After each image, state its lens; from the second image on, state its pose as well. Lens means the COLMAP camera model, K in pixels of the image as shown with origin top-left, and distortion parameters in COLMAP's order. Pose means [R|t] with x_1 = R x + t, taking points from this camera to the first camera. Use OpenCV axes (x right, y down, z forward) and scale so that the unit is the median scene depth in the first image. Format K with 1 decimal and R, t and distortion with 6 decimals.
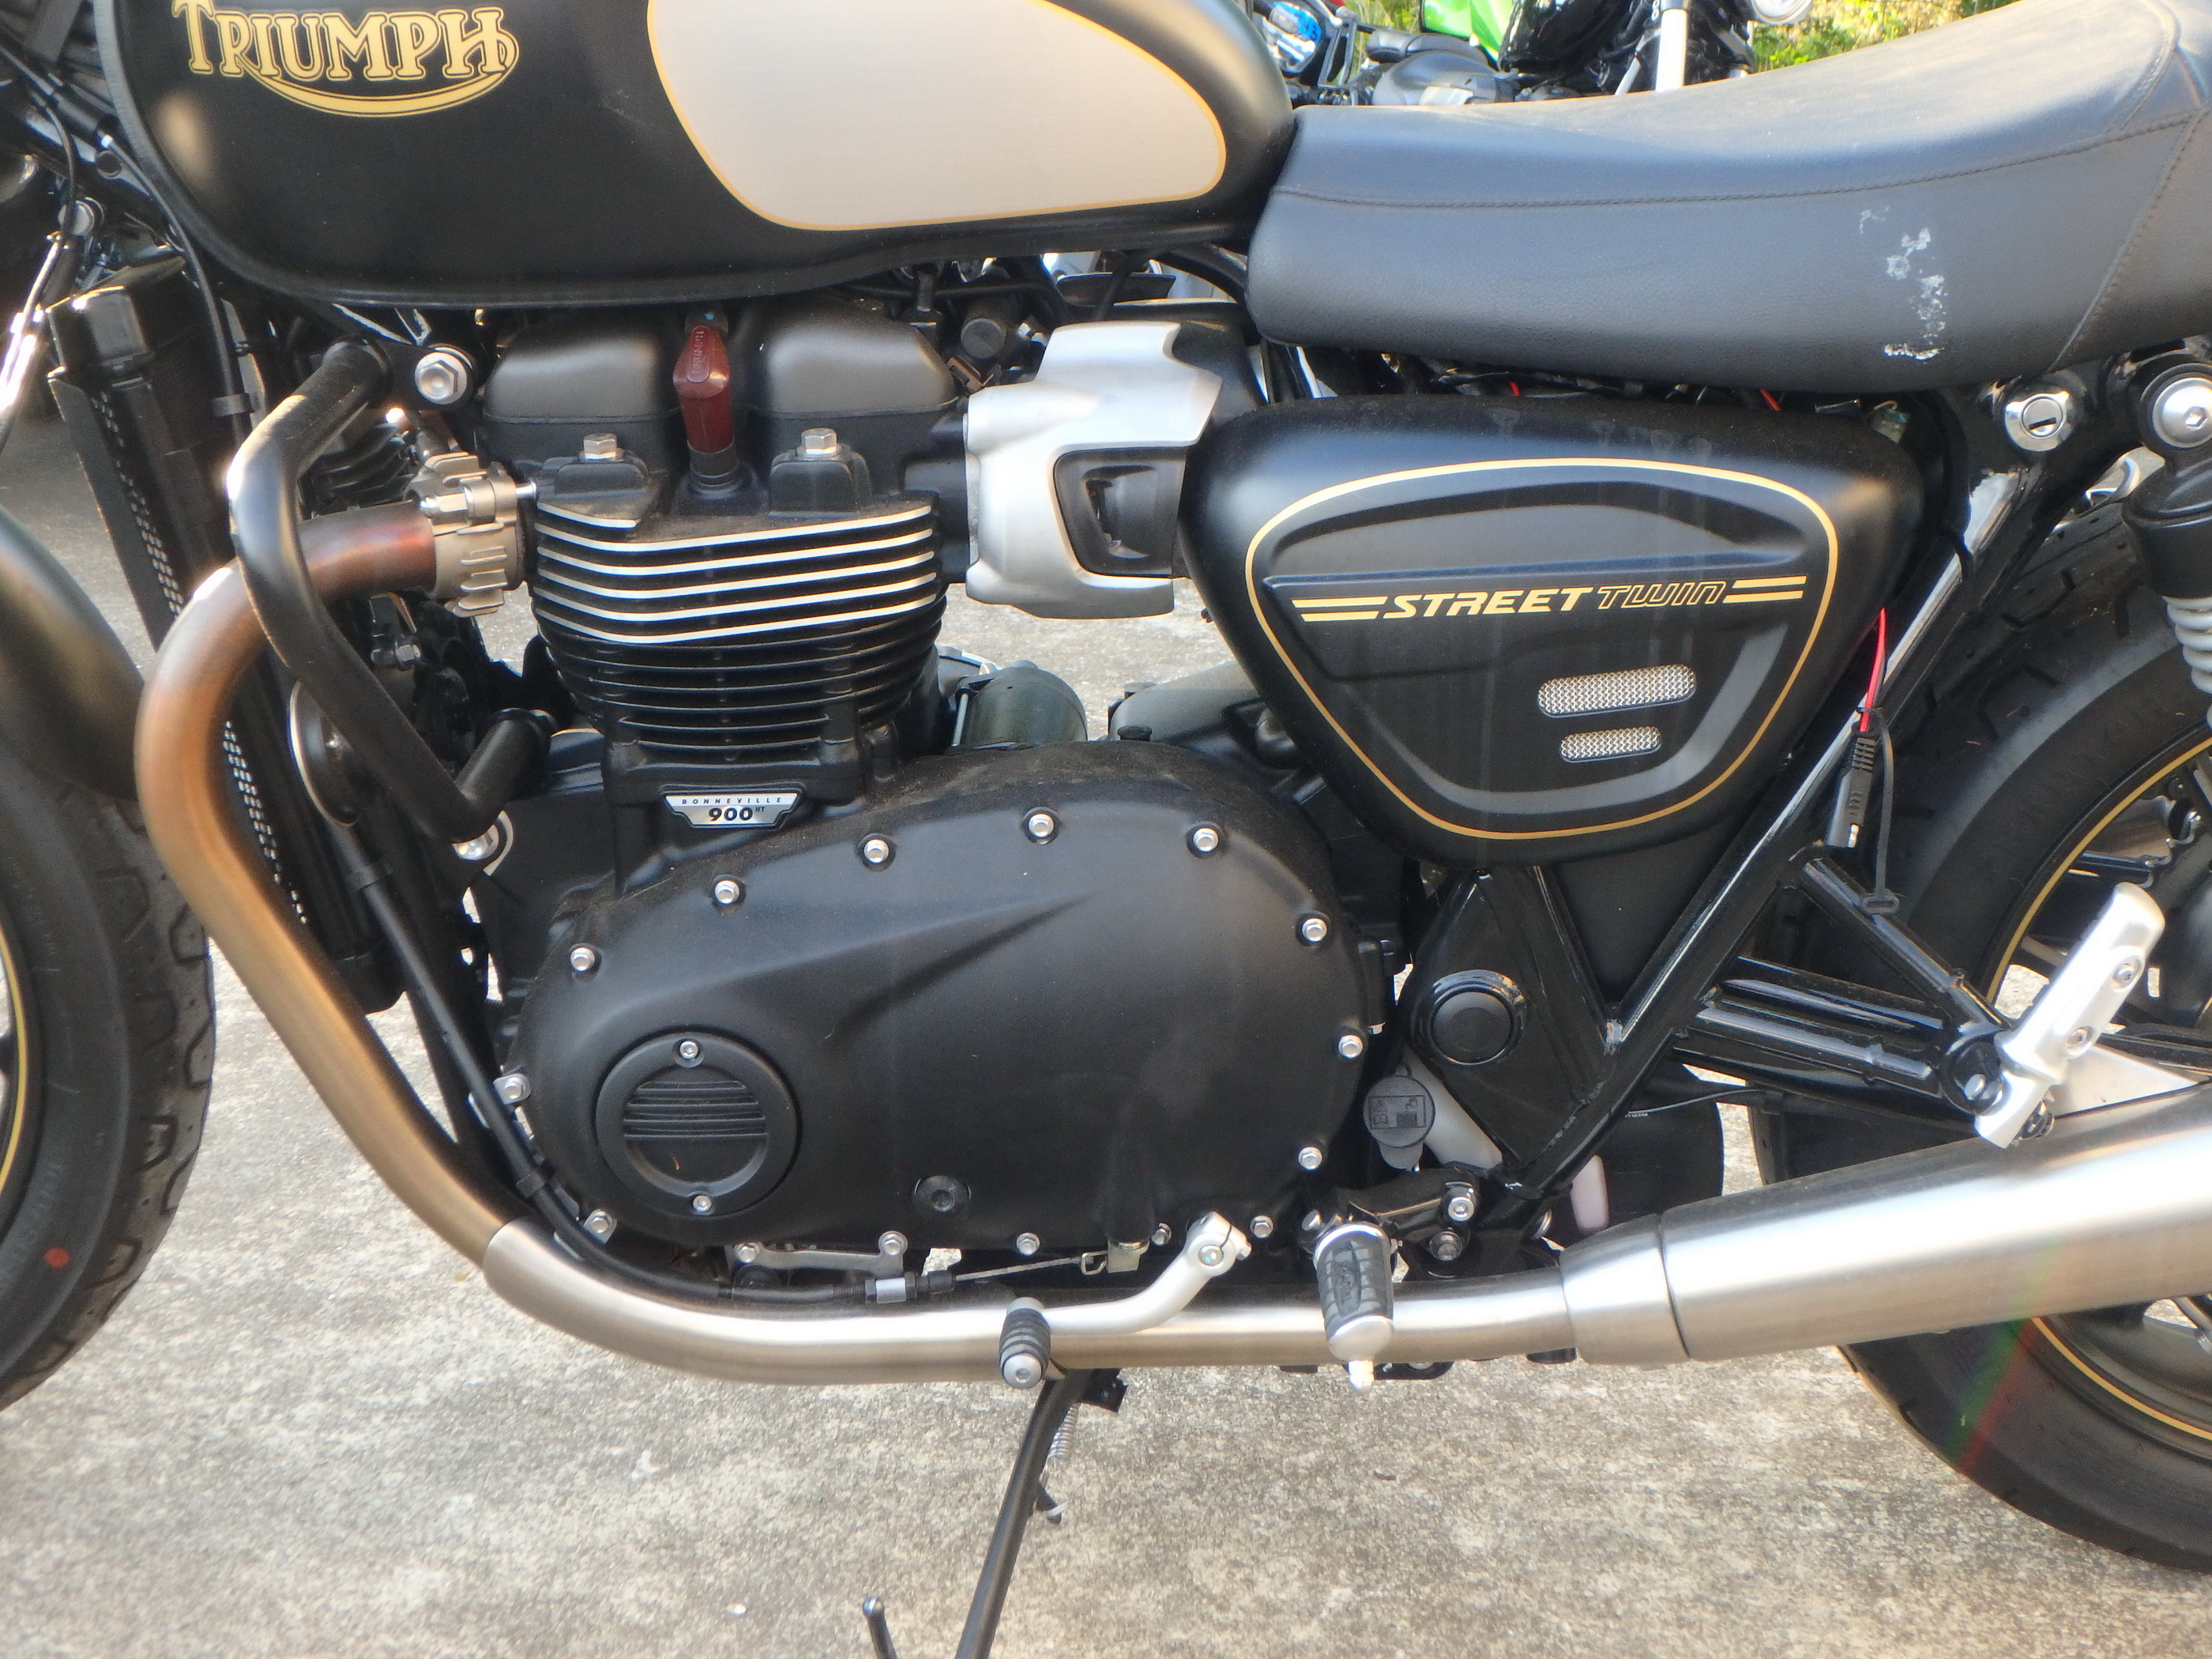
lens RADIAL K [[2869.3, 0, 1044.3], [0, 2869.3, 830.6], [0, 0, 1]] dist [-0.027800, 0.057346]
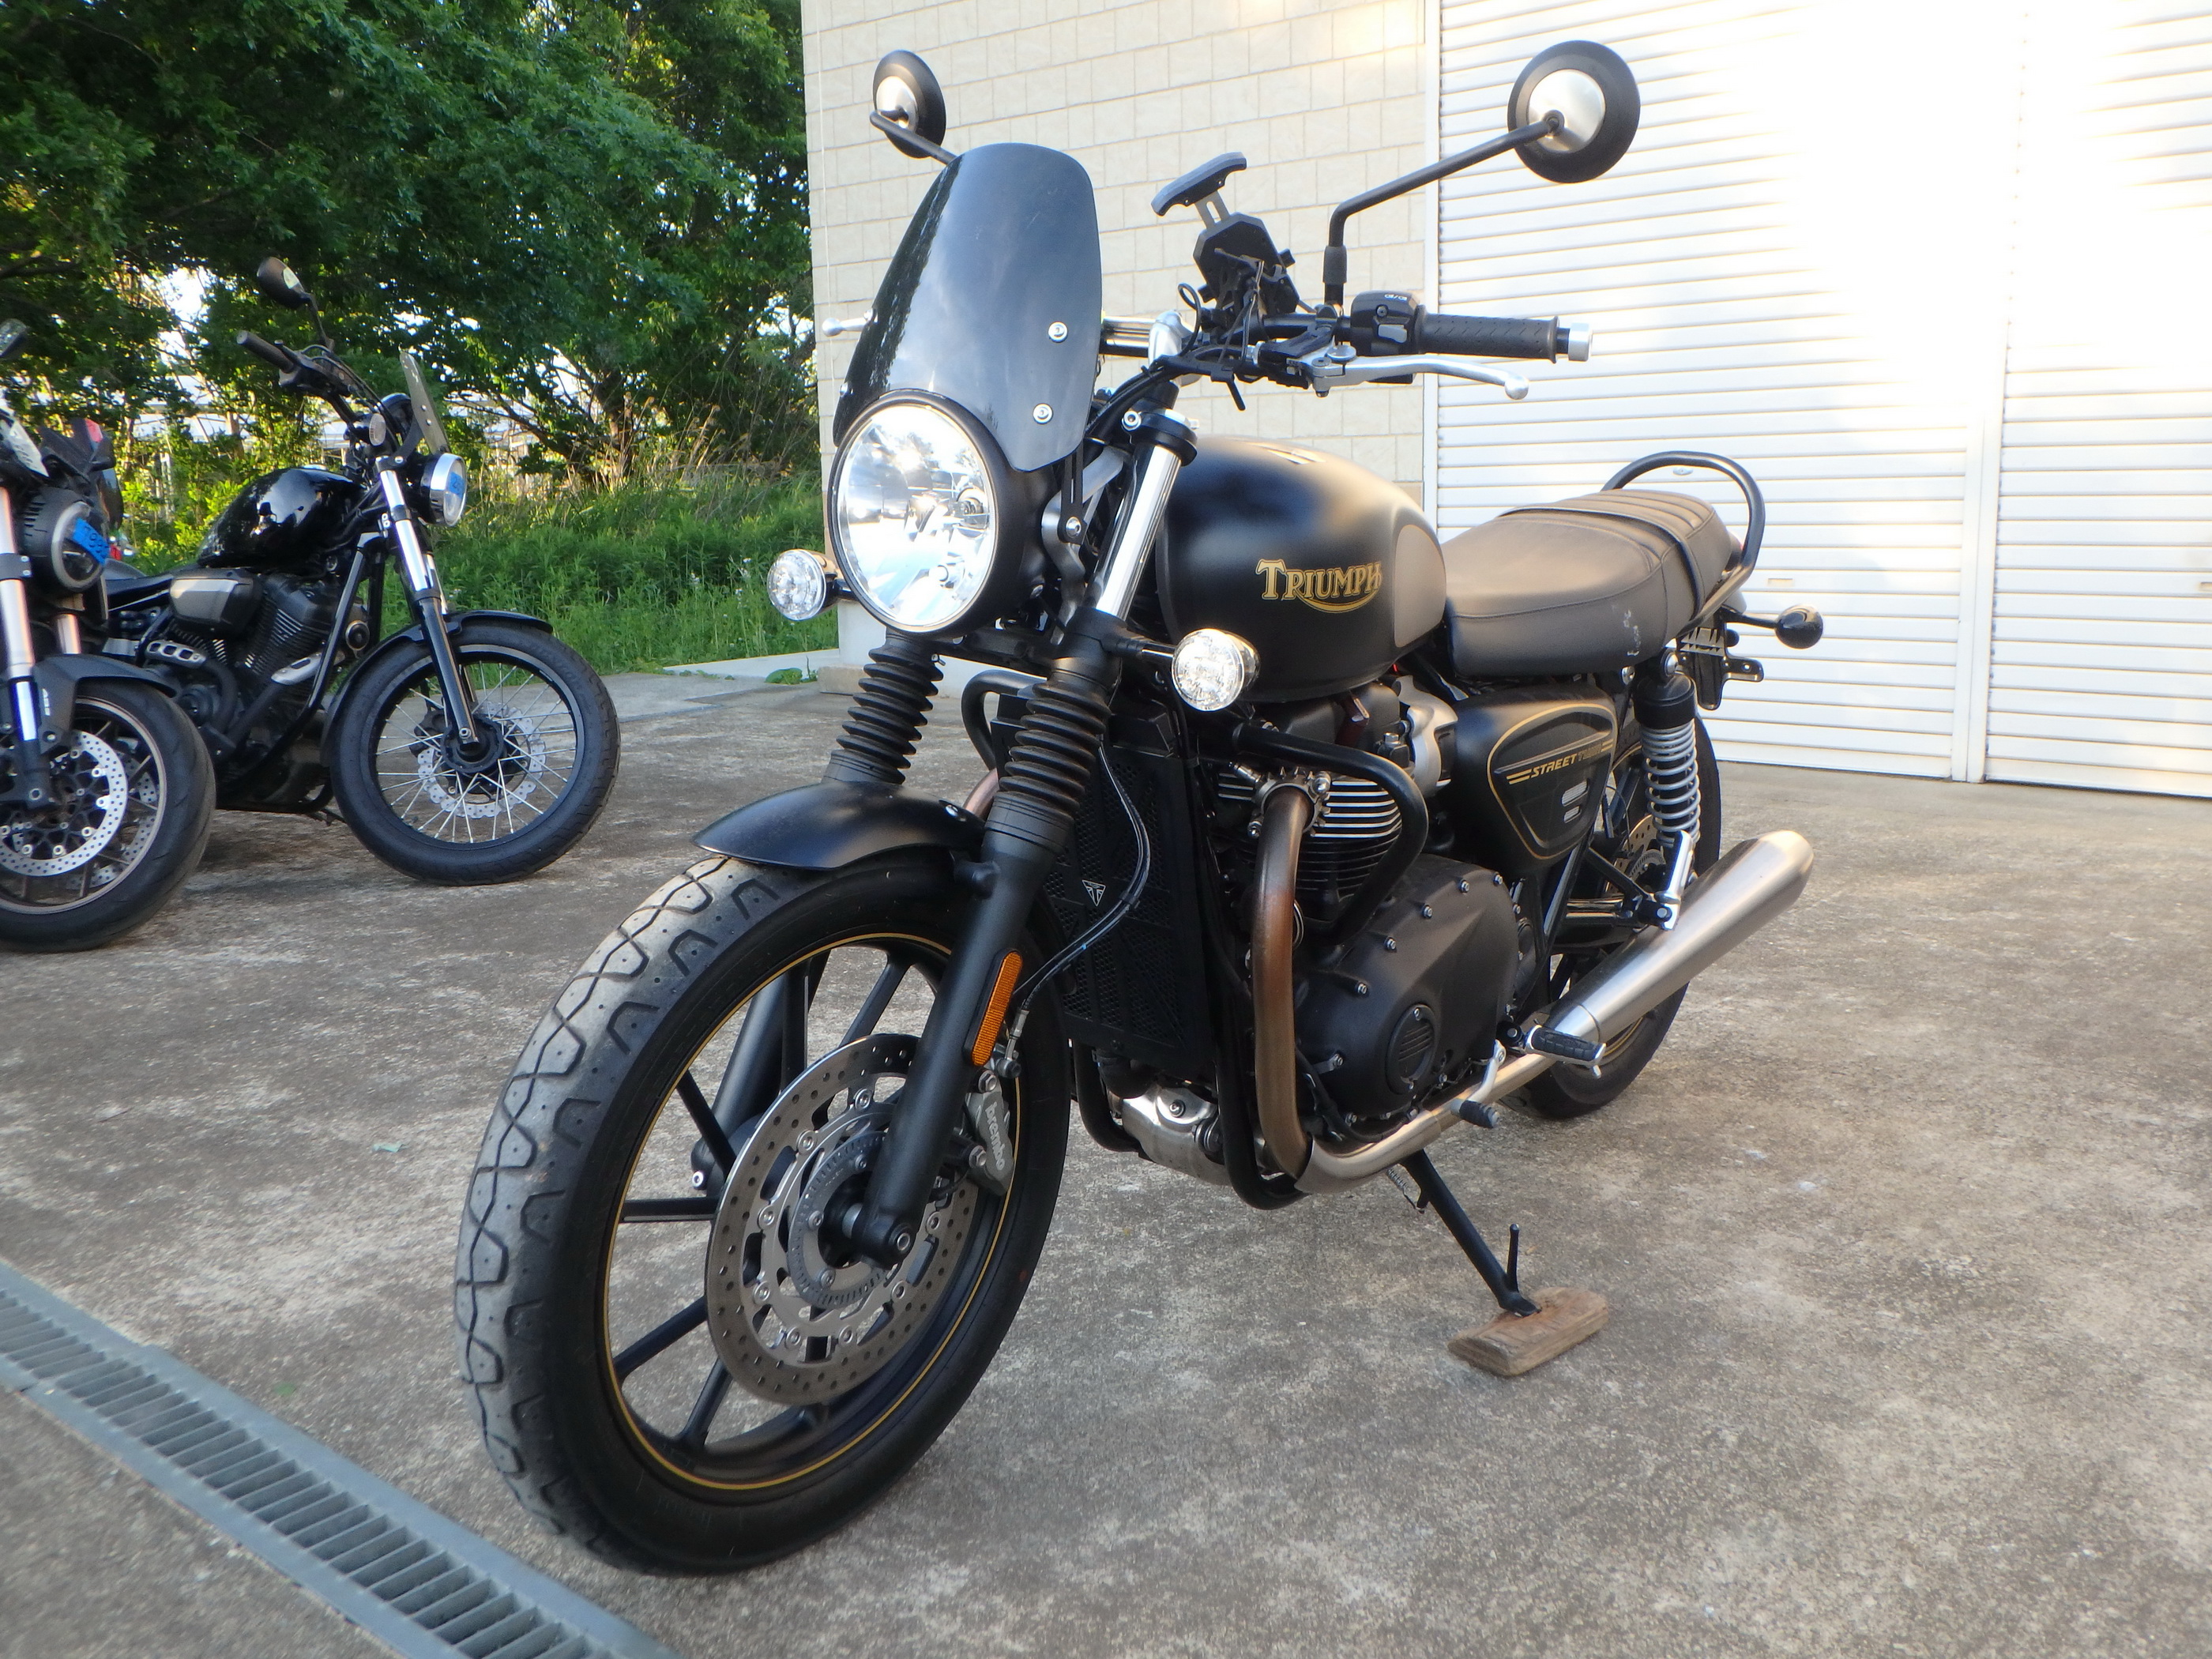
lens RADIAL K [[1955.3, 0, 1106.0], [0, 1955.3, 829.5], [0, 0, 1]] dist [-0.032939, 0.010564]
pose [[0.617603, -0.159877, 0.770069, -1.404512], [0.236576, 0.971539, 0.011970, -0.134189], [-0.750066, 0.174787, 0.637849, 0.182394]]
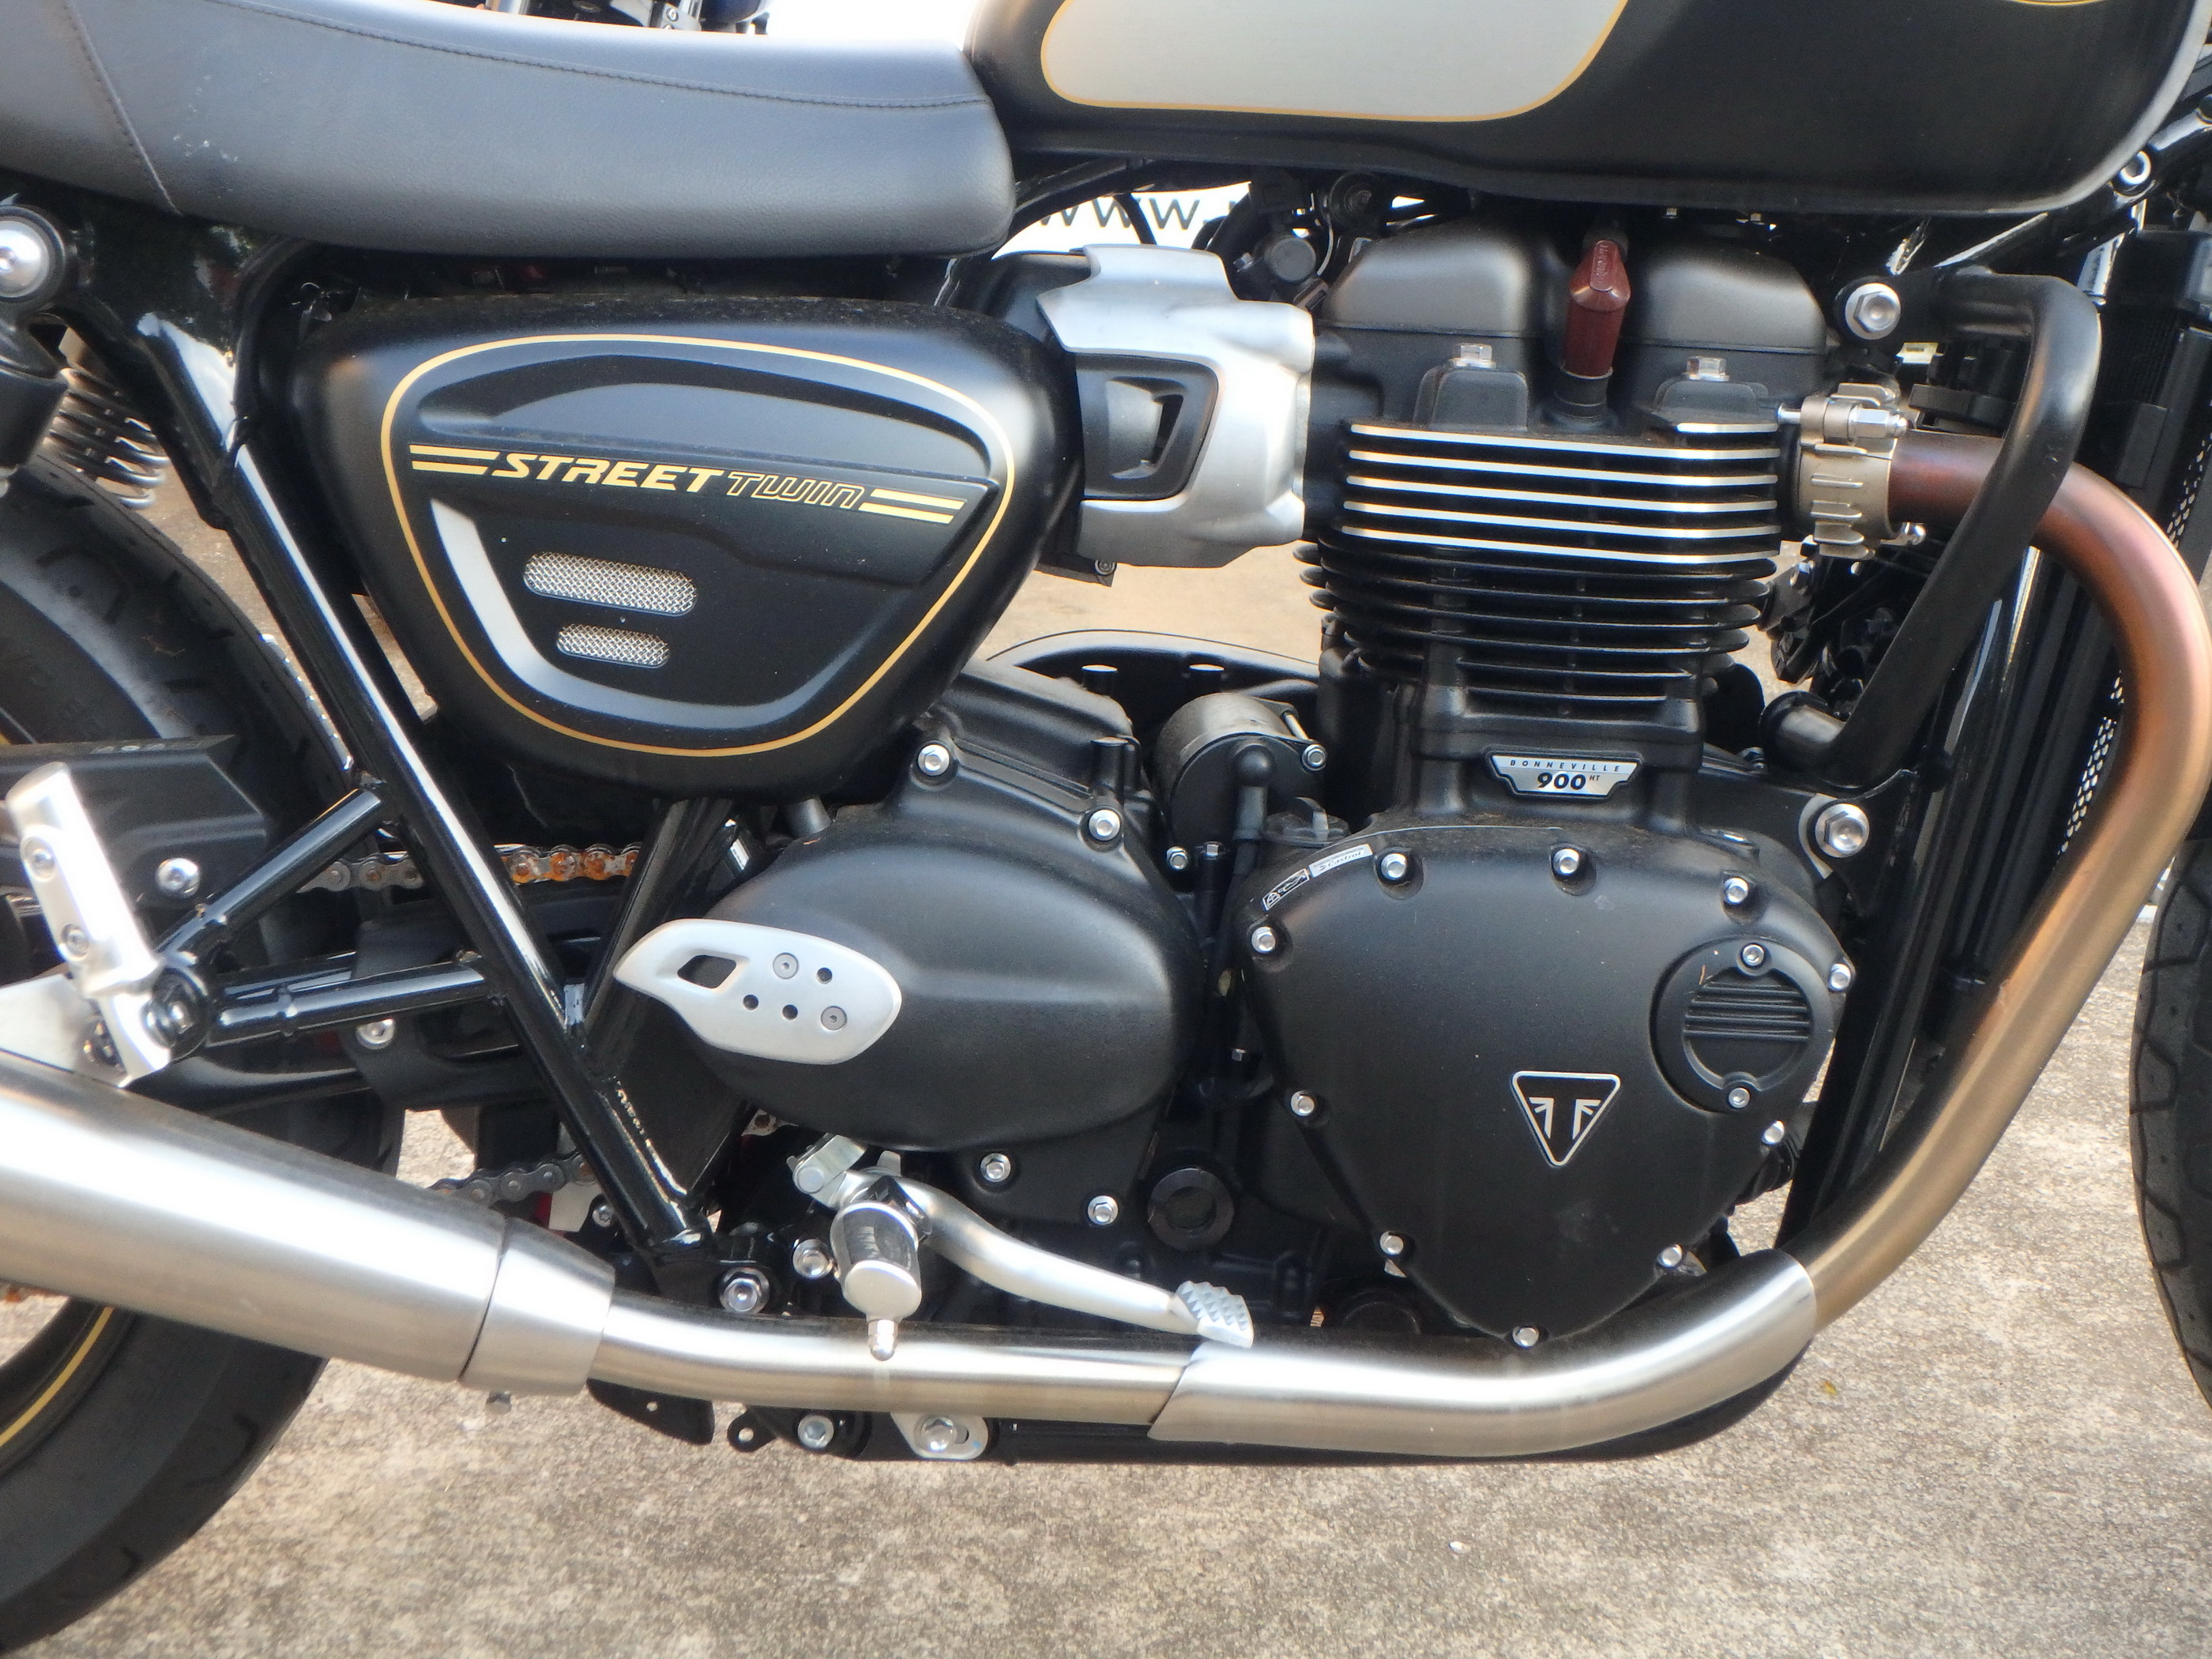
lens RADIAL K [[3161.8, 0, 1056.8], [0, 3161.8, 769.0], [0, 0, 1]] dist [-0.055728, -0.002137]
pose [[-0.997114, -0.016290, -0.074155, 0.138082], [-0.053219, 0.846555, 0.529634, -0.618292], [0.054148, 0.532051, -0.844979, 2.064949]]
